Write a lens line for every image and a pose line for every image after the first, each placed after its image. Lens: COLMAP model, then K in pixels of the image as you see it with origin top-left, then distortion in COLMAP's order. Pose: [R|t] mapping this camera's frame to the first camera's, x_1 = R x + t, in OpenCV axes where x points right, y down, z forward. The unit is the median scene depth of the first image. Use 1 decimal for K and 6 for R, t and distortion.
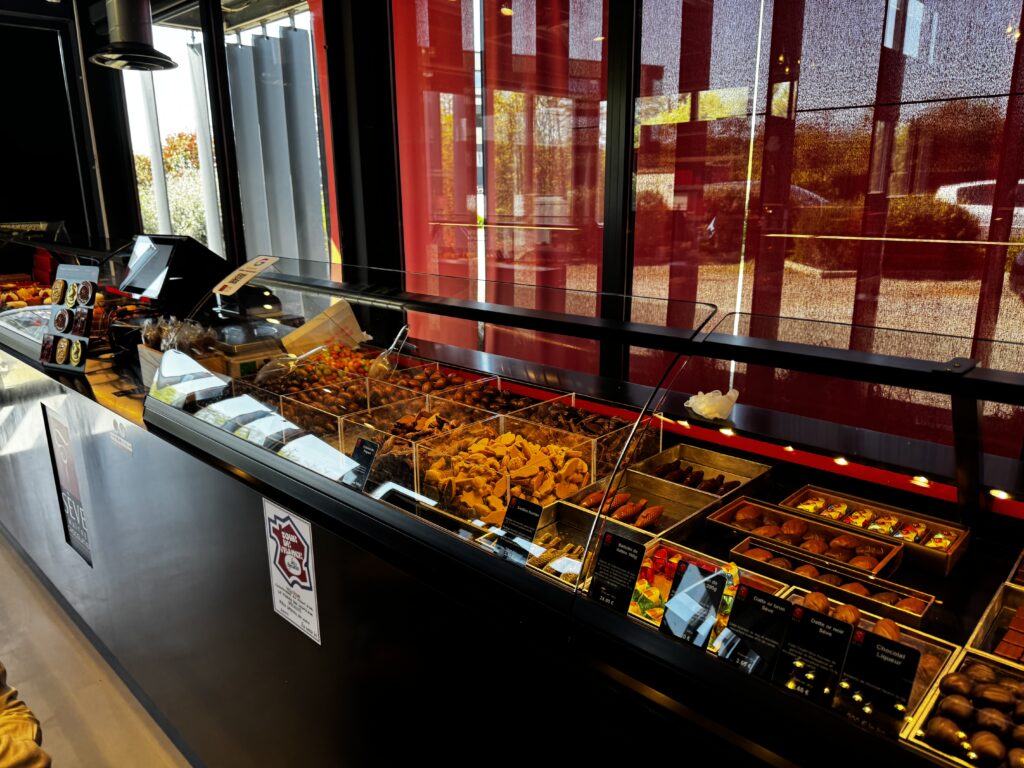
lens RADIAL K [[731.1, 0, 512.0], [0, 731.1, 384.0], [0, 0, 1]] dist [-0.008703, -0.010707]
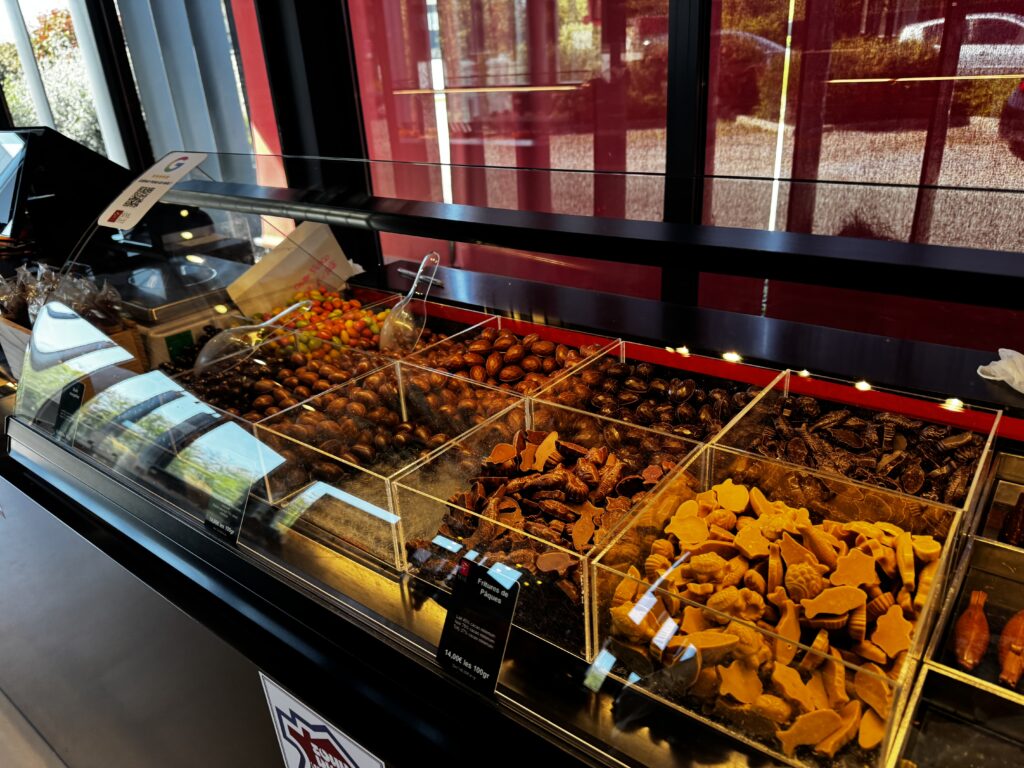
lens RADIAL K [[731.1, 0, 512.0], [0, 731.1, 384.0], [0, 0, 1]] dist [-0.008703, -0.010707]
pose [[0.993574, -0.090636, 0.067791, -0.114518], [0.078466, 0.983242, 0.164552, -0.060123], [-0.081569, -0.158175, 0.984036, 0.327495]]
